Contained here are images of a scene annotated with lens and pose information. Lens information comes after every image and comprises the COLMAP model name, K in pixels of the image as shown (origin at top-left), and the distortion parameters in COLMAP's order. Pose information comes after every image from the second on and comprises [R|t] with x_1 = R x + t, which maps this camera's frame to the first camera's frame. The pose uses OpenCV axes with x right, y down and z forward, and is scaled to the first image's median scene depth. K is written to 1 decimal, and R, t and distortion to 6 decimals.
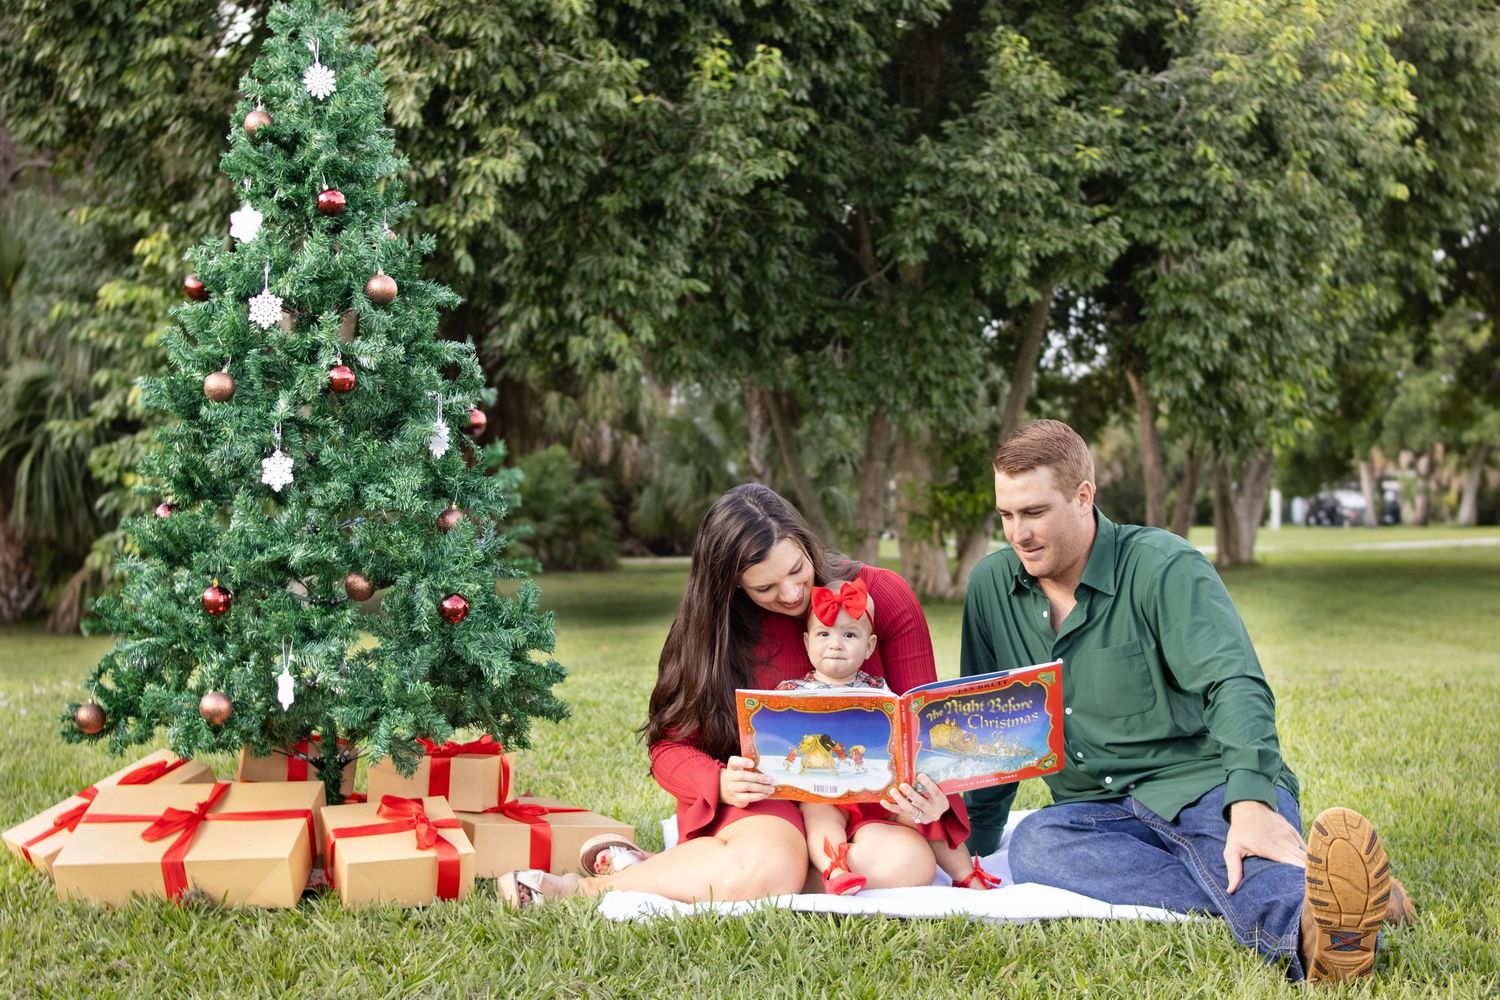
lens RADIAL K [[2339.3, 0, 750.0], [0, 2339.3, 500.0], [0, 0, 1]] dist [-0.130663, 0.071738]
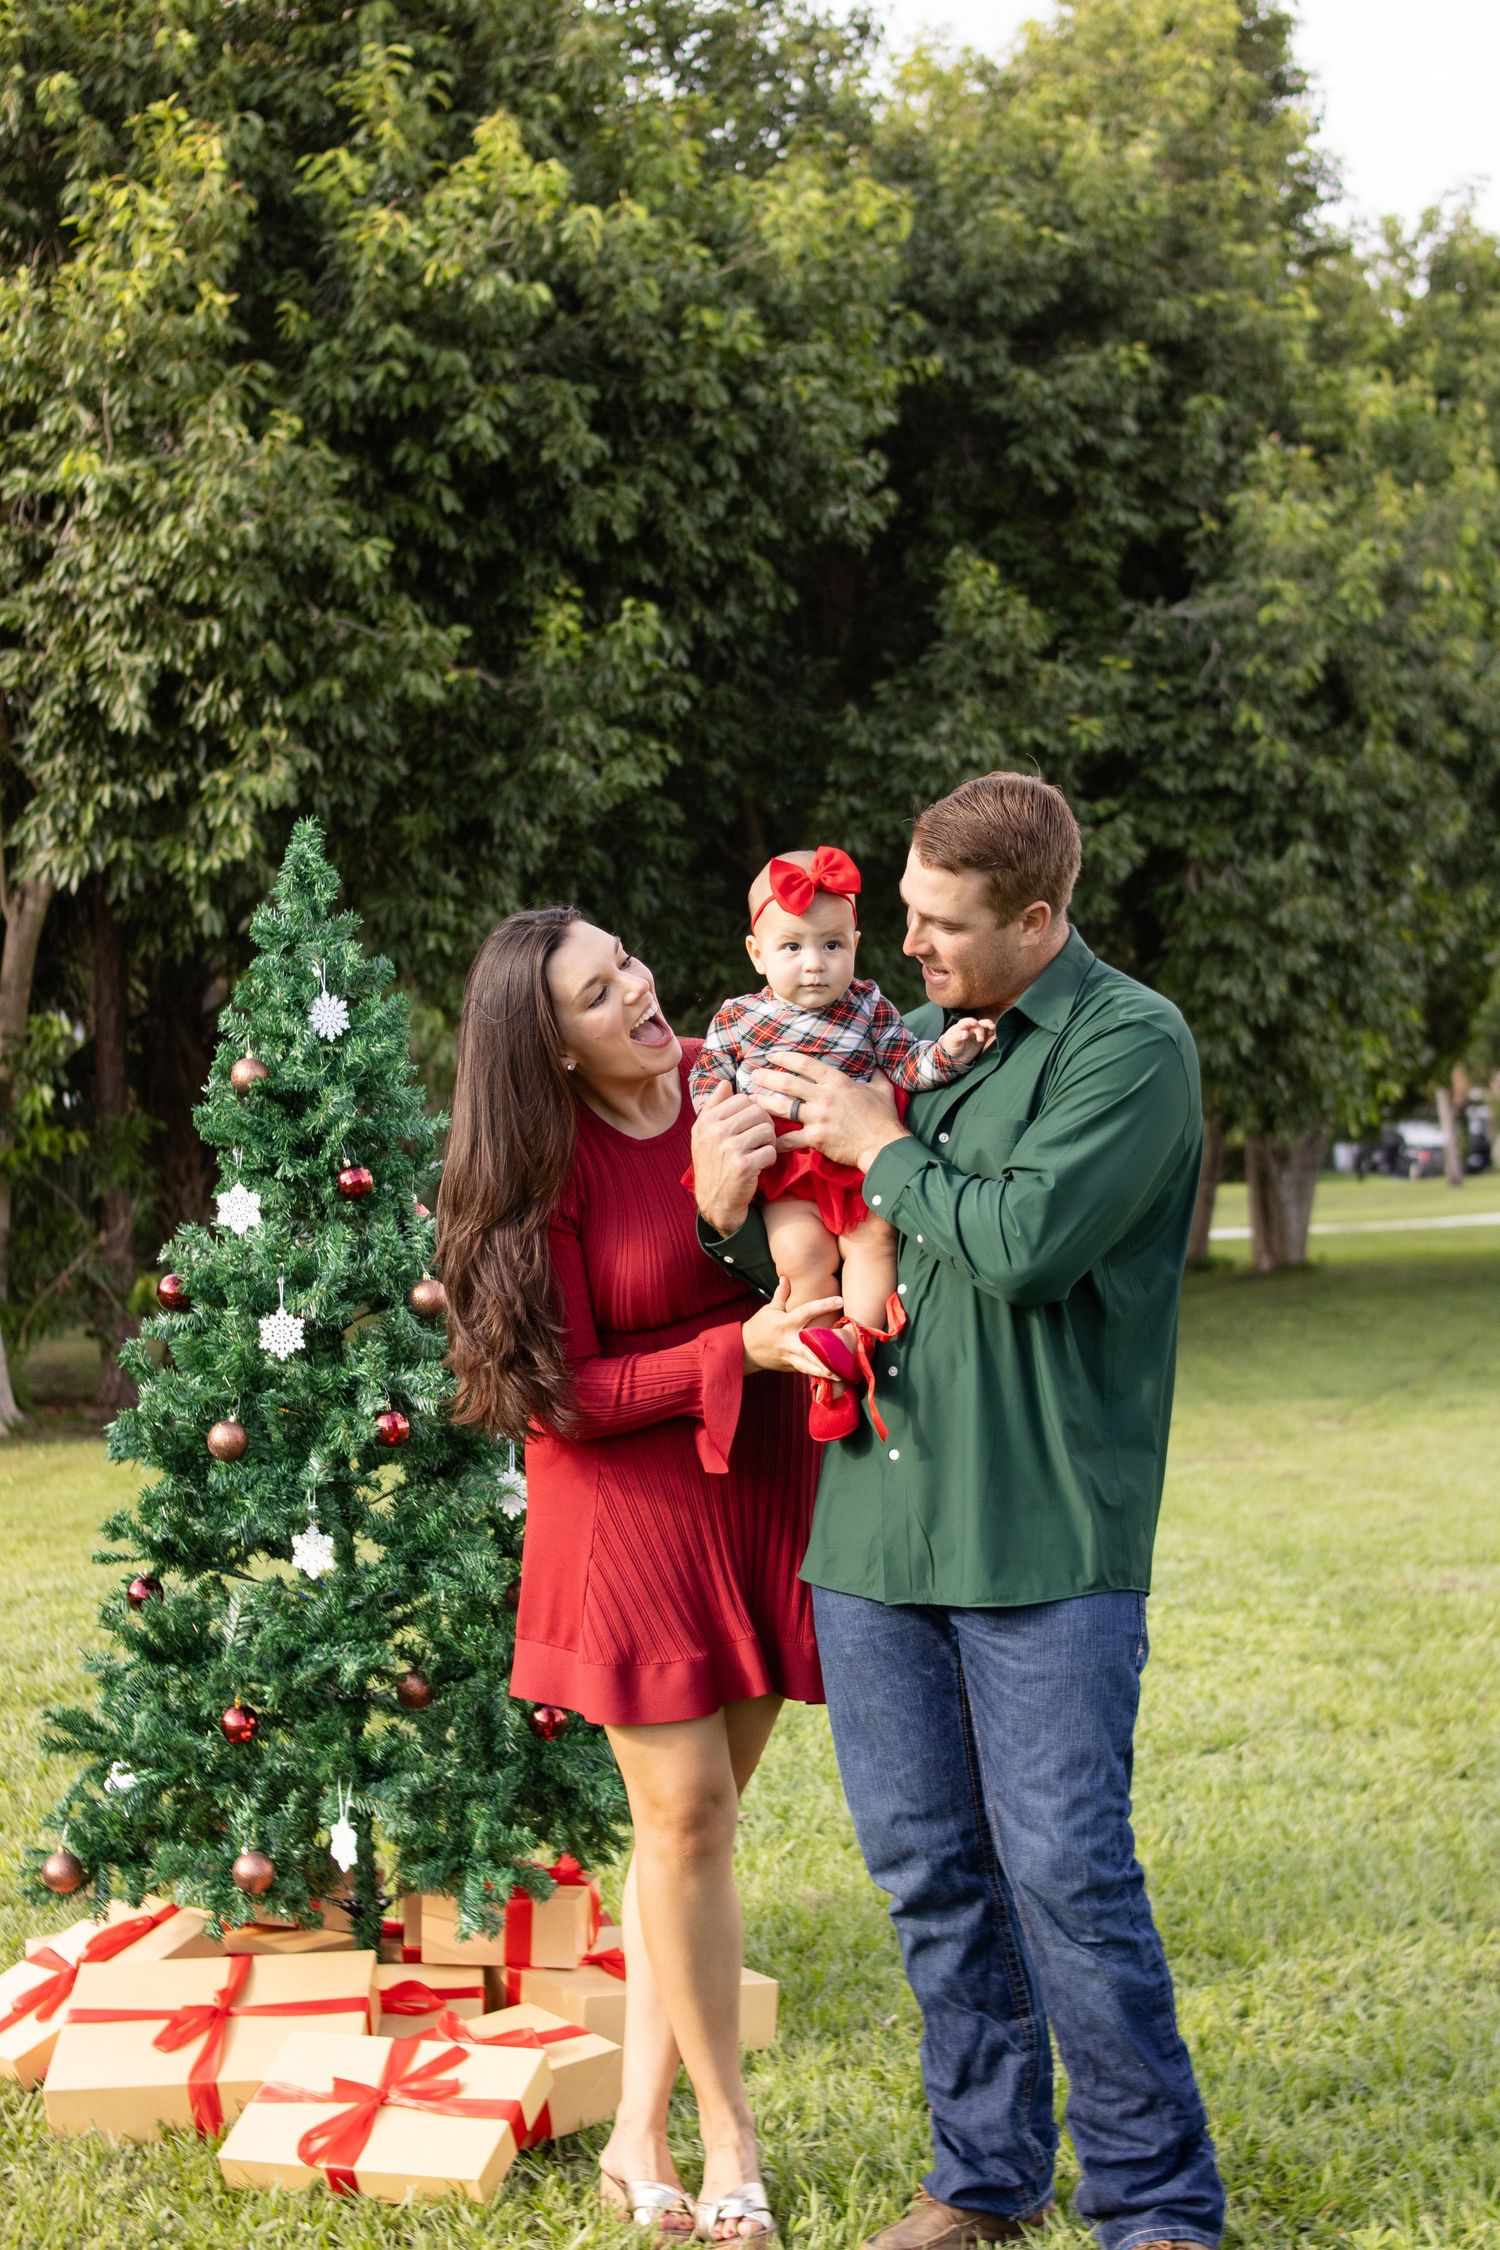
lens RADIAL K [[3430.2, 0, 750.0], [0, 3430.2, 1125.0], [0, 0, 1]] dist [-0.136155, -0.019930]
pose [[0.997880, -0.026732, 0.059345, -0.024119], [0.027296, 0.999589, -0.008713, -0.027491], [-0.059088, 0.010314, 0.998199, -0.026142]]
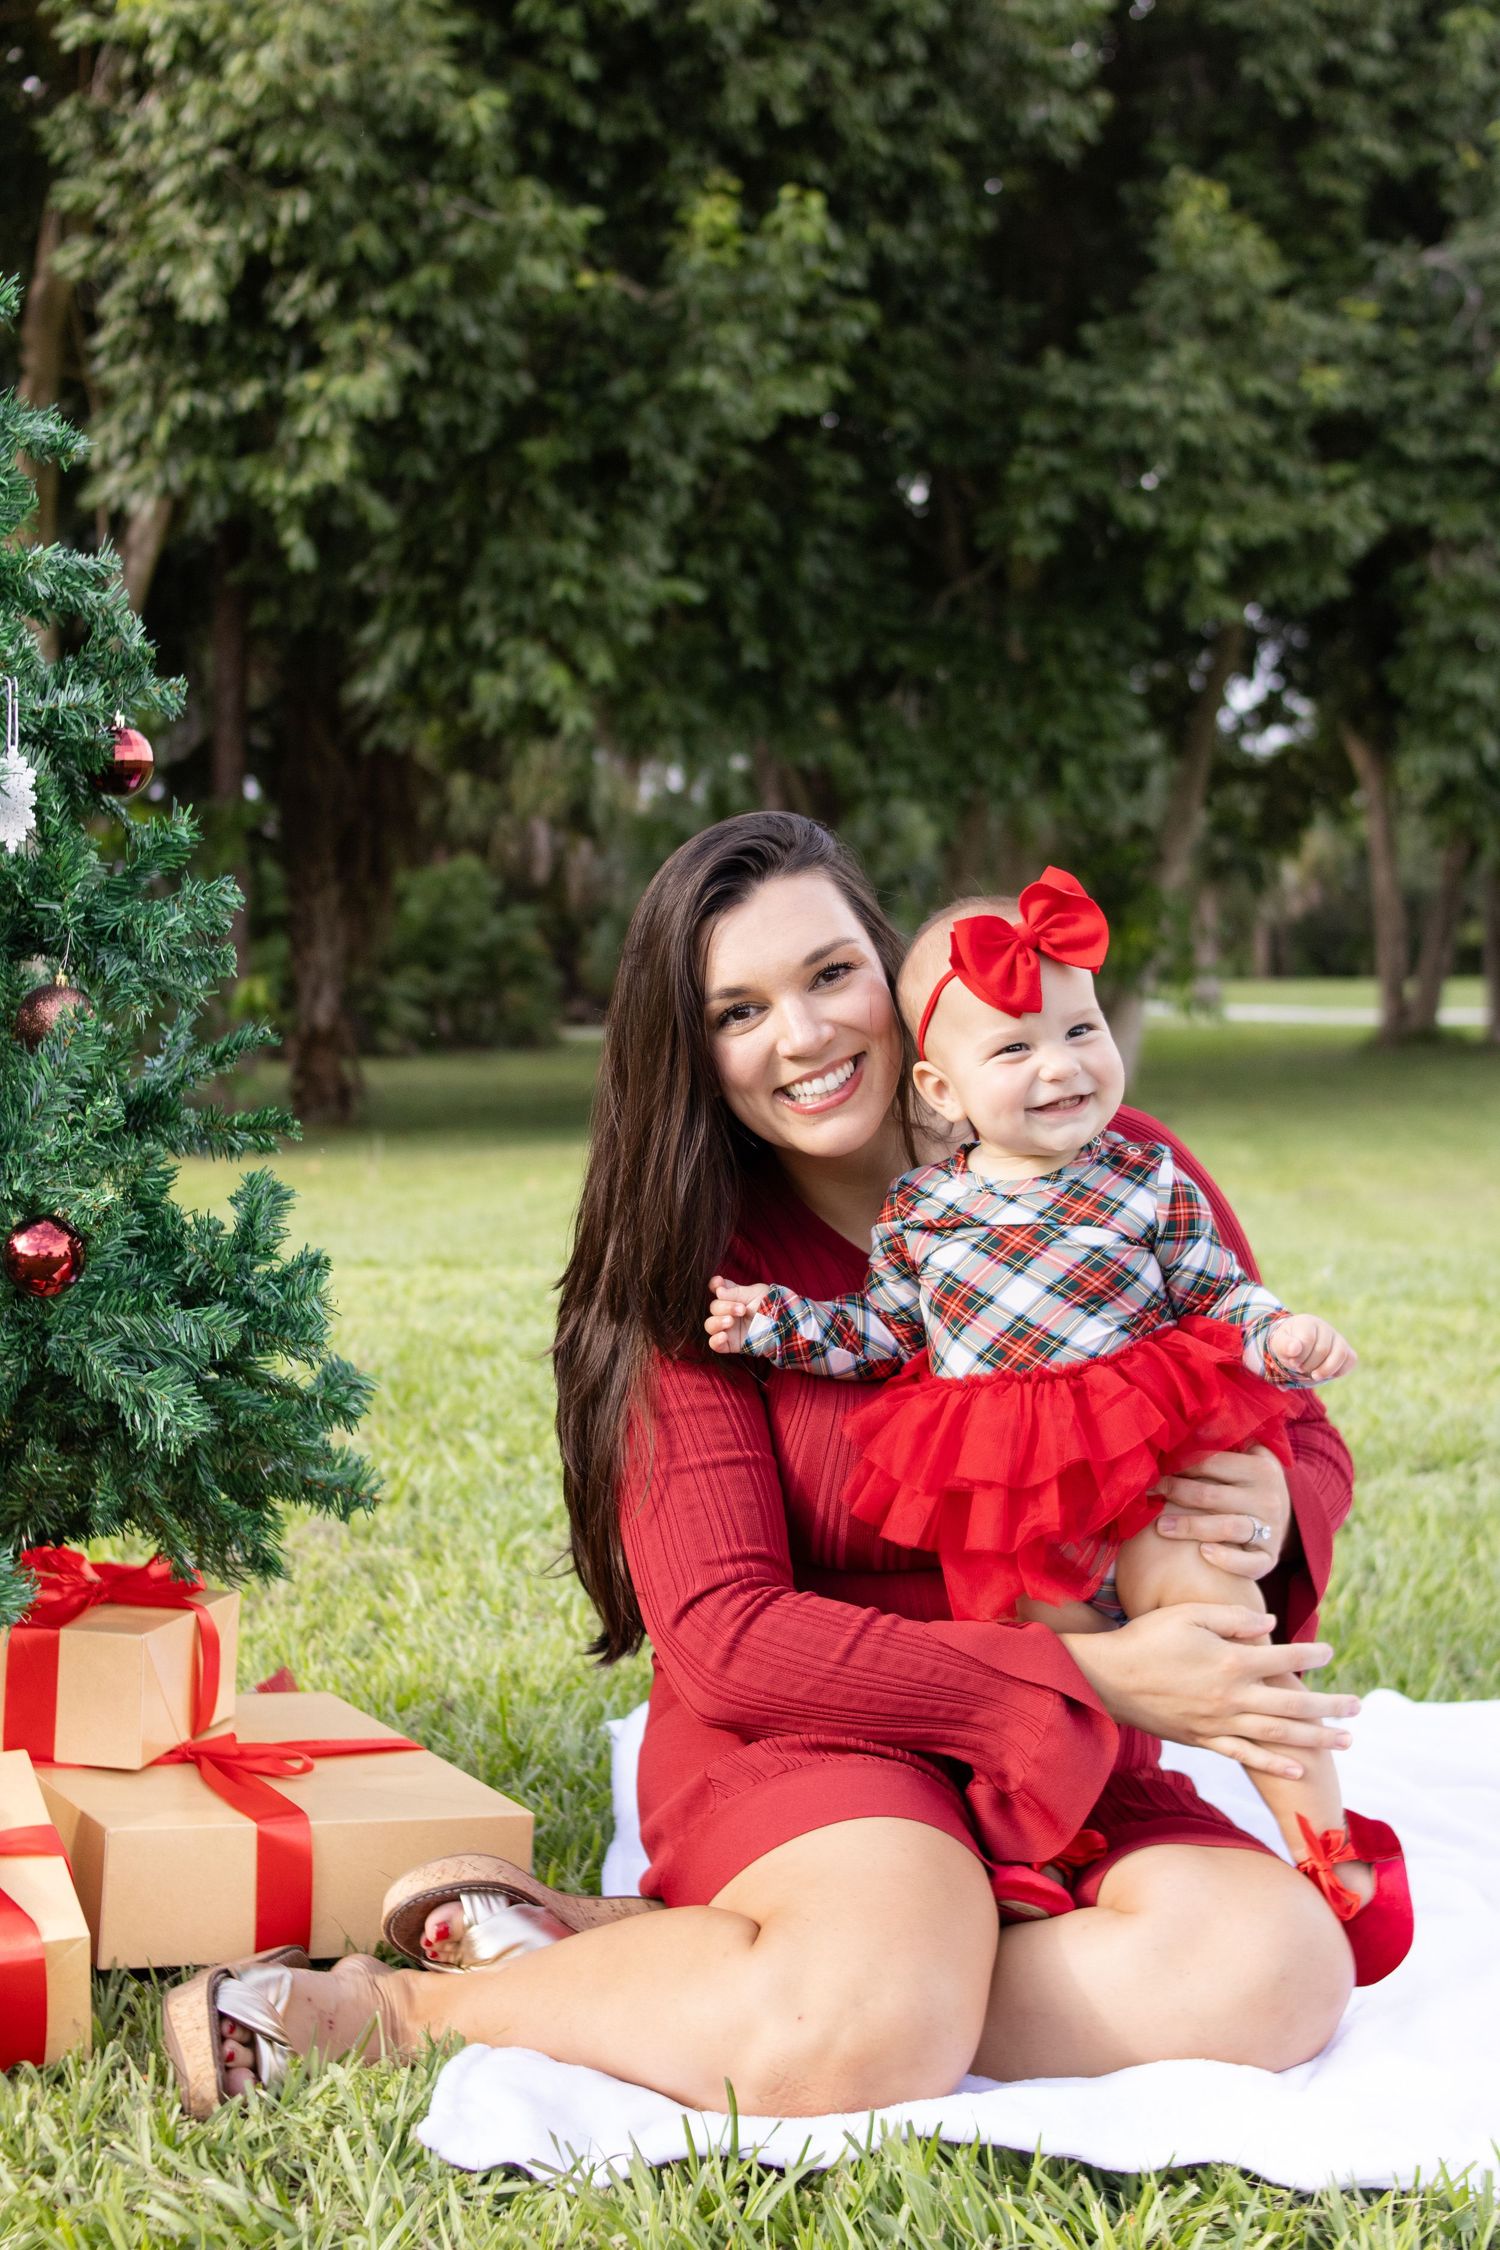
lens RADIAL K [[3509.0, 0, 750.0], [0, 3509.0, 1125.0], [0, 0, 1]] dist [-0.130663, 0.071738]
pose [[0.999994, -0.000293, -0.003394, -0.002450], [0.000472, 0.998604, 0.052826, -0.000702], [0.003374, -0.052827, 0.998598, 0.088261]]
